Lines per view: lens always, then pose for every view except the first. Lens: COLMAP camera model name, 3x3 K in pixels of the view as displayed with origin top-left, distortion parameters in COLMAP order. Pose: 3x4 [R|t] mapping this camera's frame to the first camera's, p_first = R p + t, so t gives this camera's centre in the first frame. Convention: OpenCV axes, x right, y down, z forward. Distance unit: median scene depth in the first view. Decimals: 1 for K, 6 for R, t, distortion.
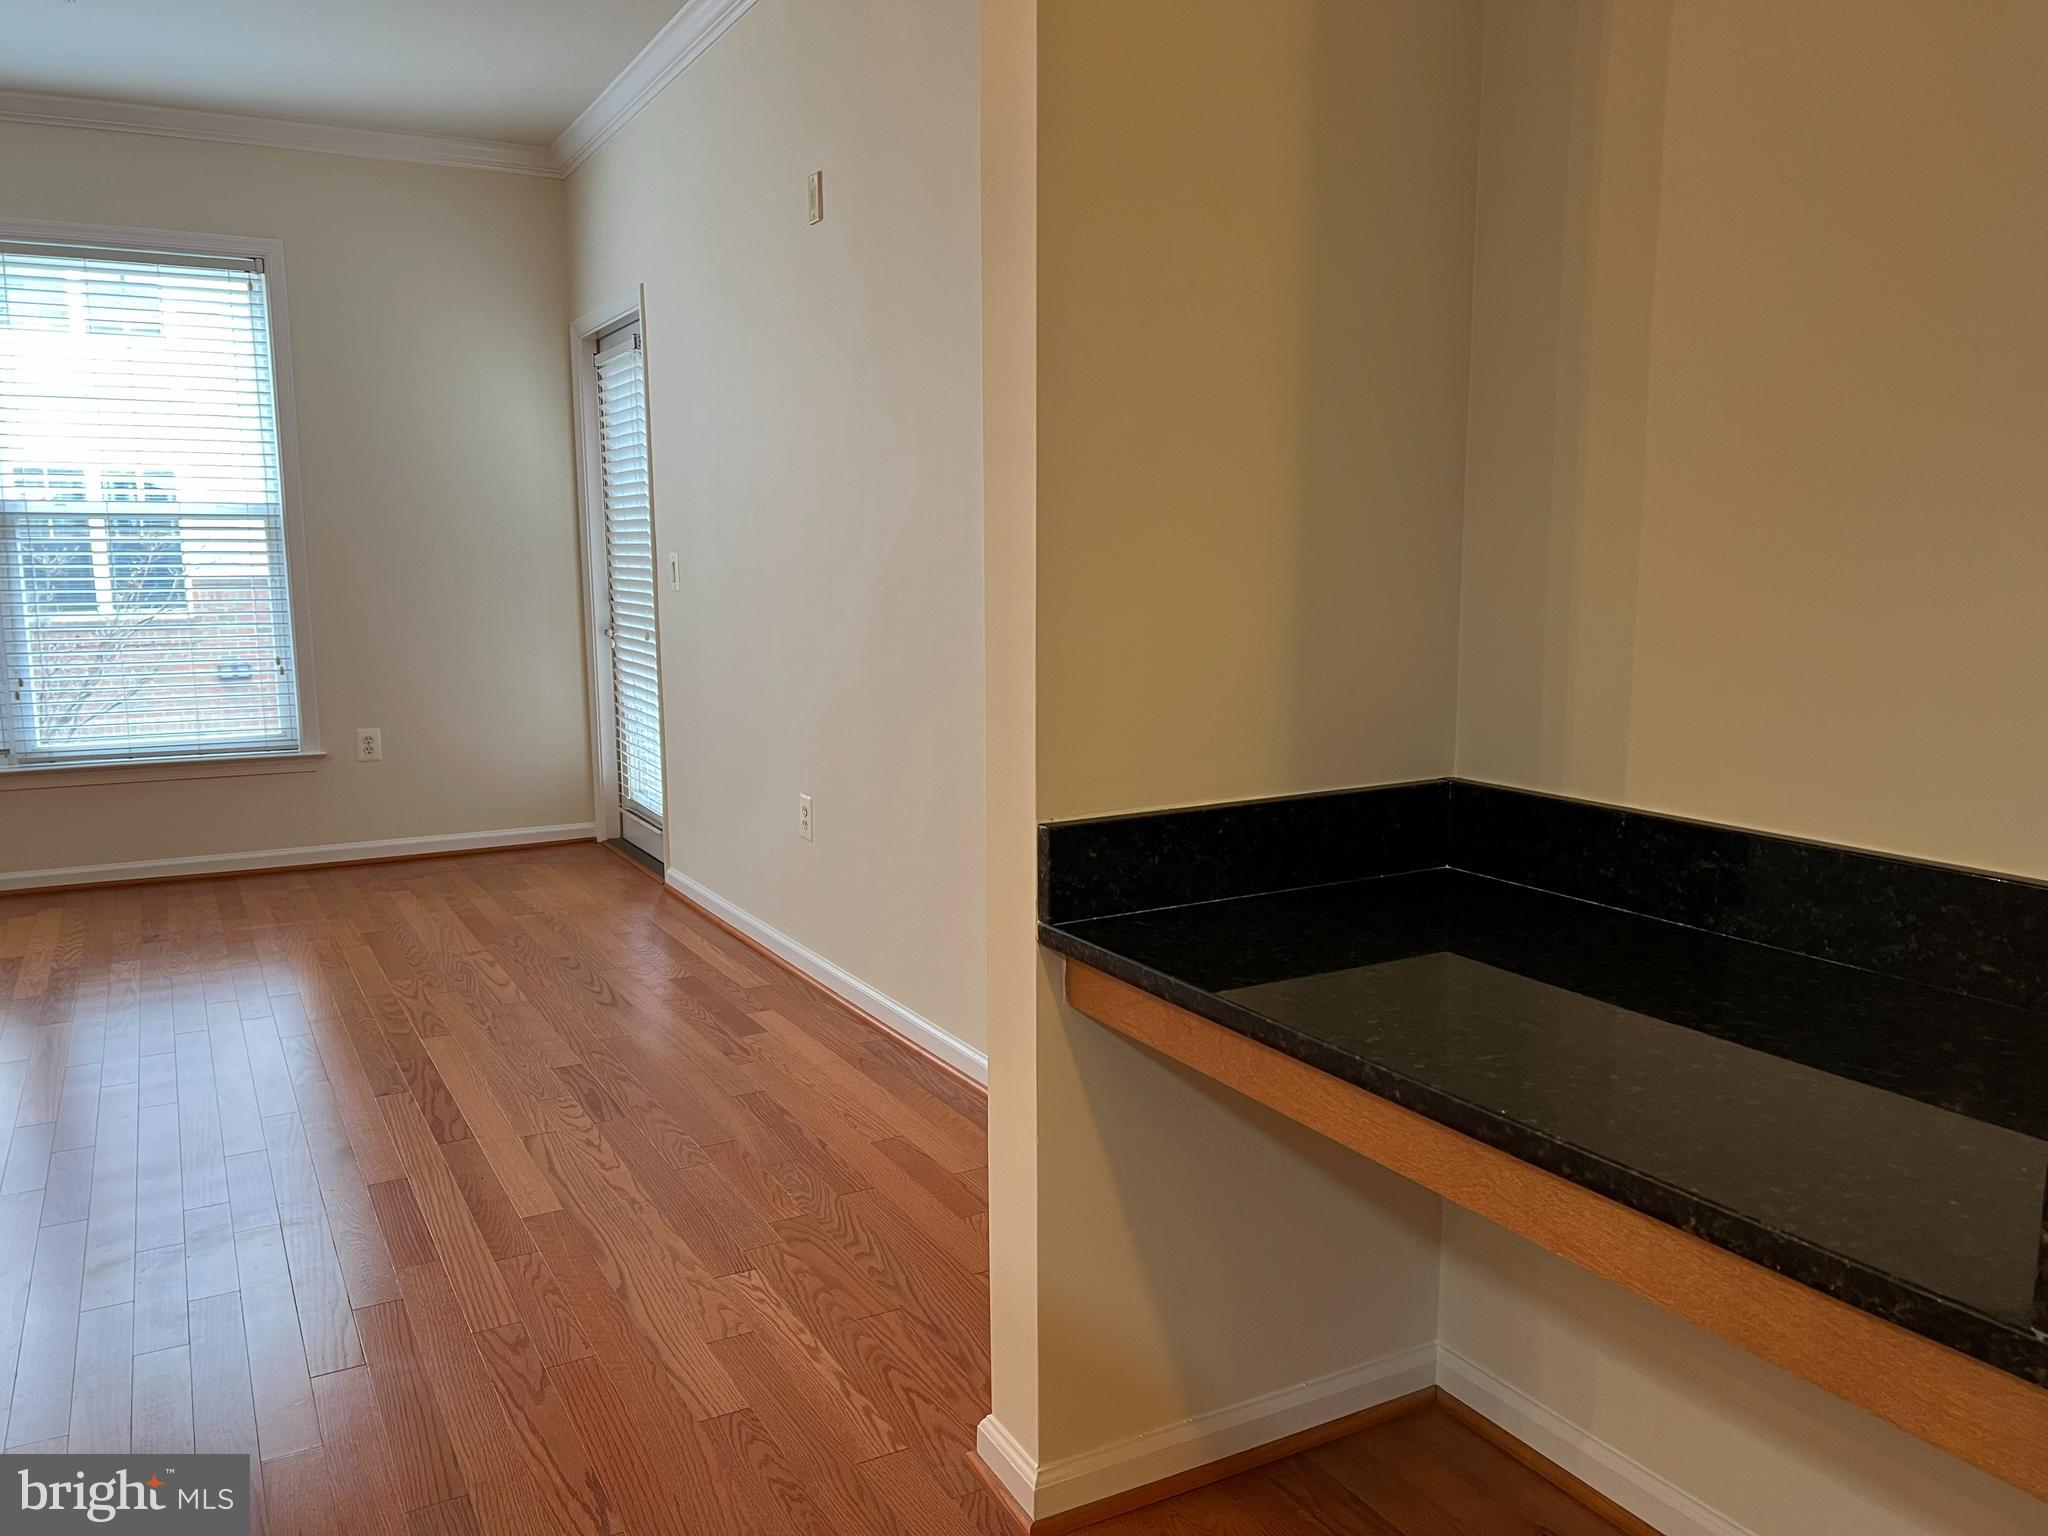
lens RADIAL K [[1534.3, 0, 1028.9], [0, 1534.3, 784.9], [0, 0, 1]] dist [0.002376, -0.007602]
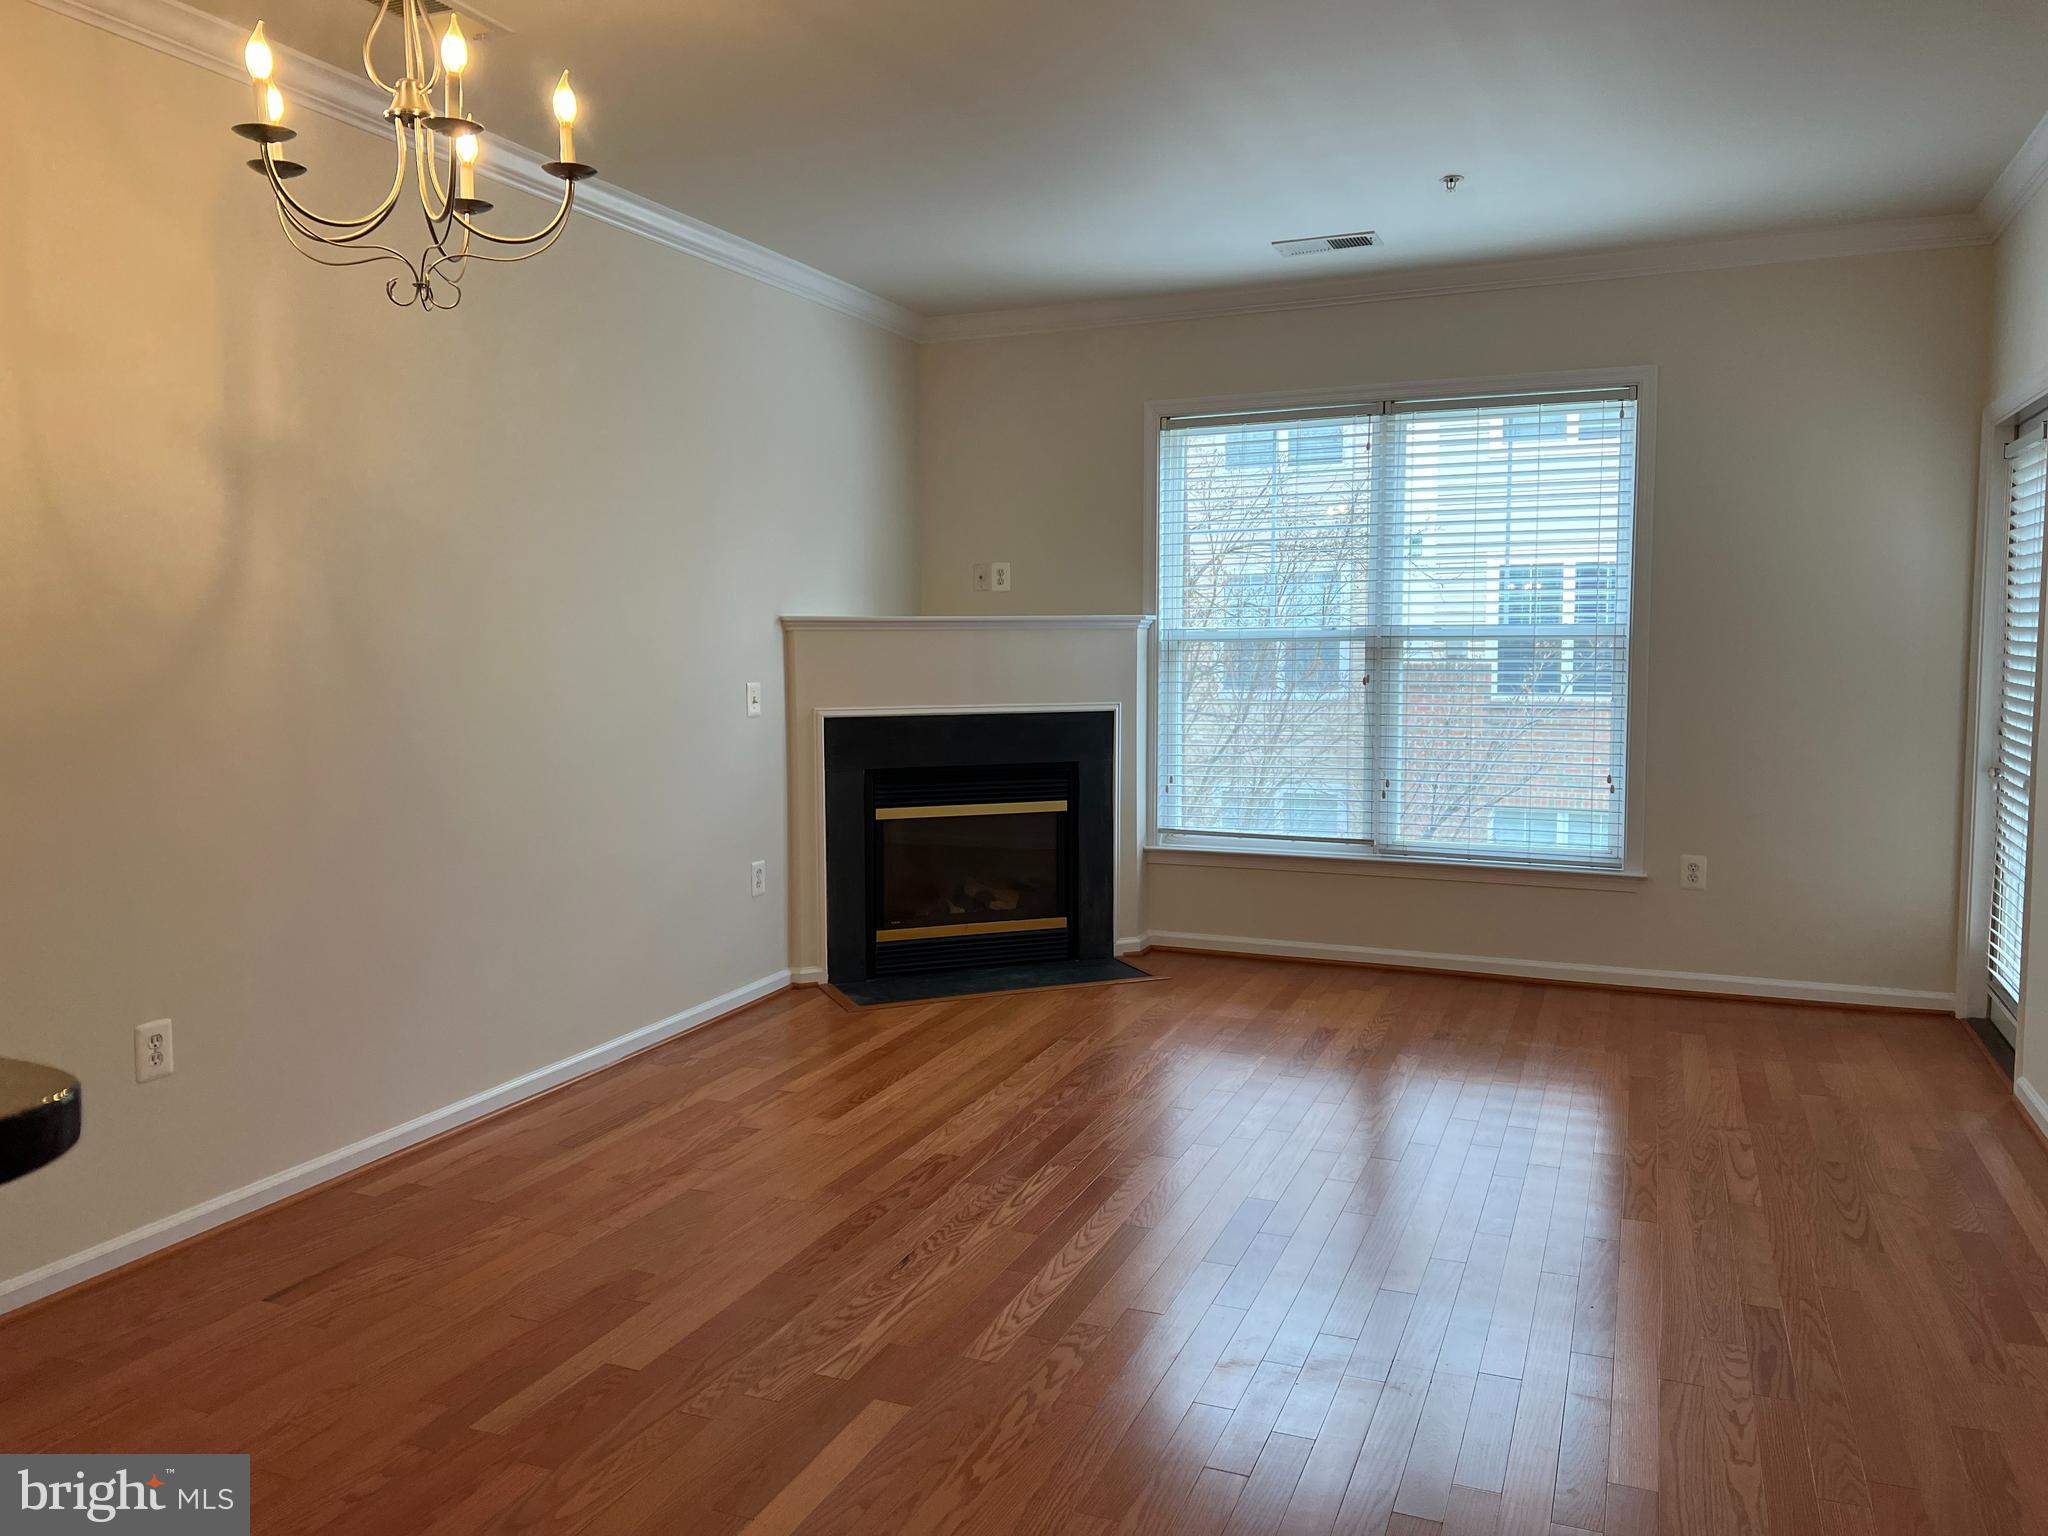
lens RADIAL K [[1529.7, 0, 1018.1], [0, 1529.7, 761.7], [0, 0, 1]] dist [0.071565, -0.073470]
pose [[0.617291, 0.067160, -0.783863, 0.067298], [-0.115766, 0.993258, -0.006065, -0.042935], [0.778171, 0.094488, 0.620905, 0.071024]]
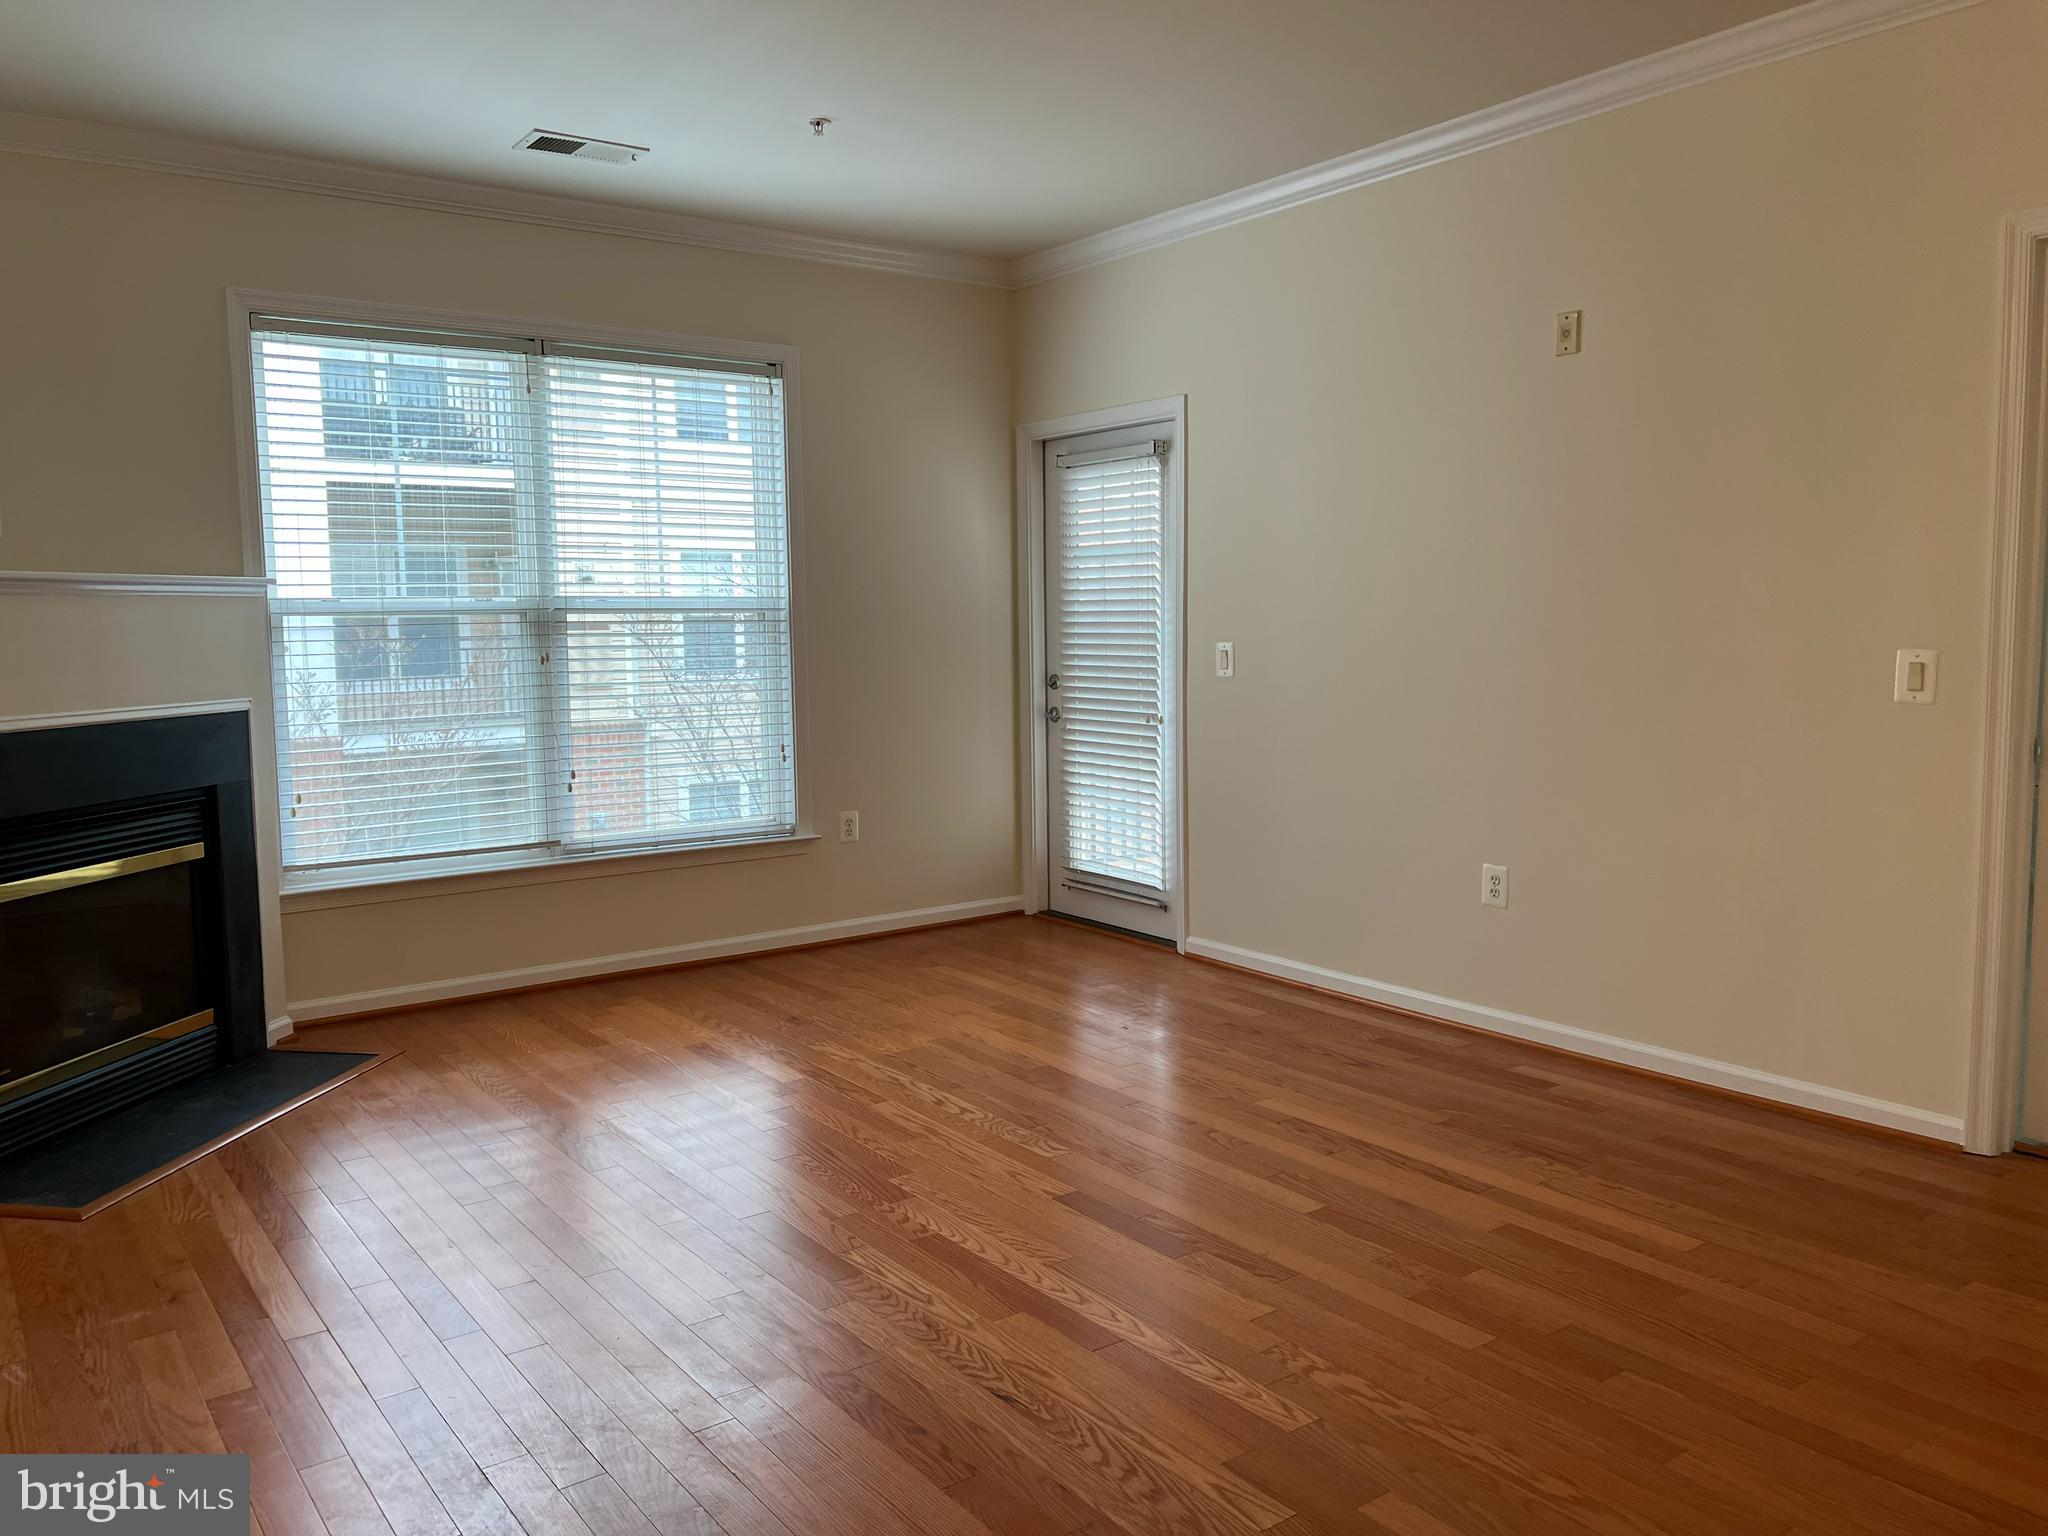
lens RADIAL K [[1529.7, 0, 1018.1], [0, 1529.7, 761.7], [0, 0, 1]] dist [0.071565, -0.073470]
pose [[0.993366, -0.019479, 0.113336, -0.467338], [0.025566, 0.998293, -0.052506, -0.014056], [-0.112120, 0.055055, 0.992168, -0.042755]]
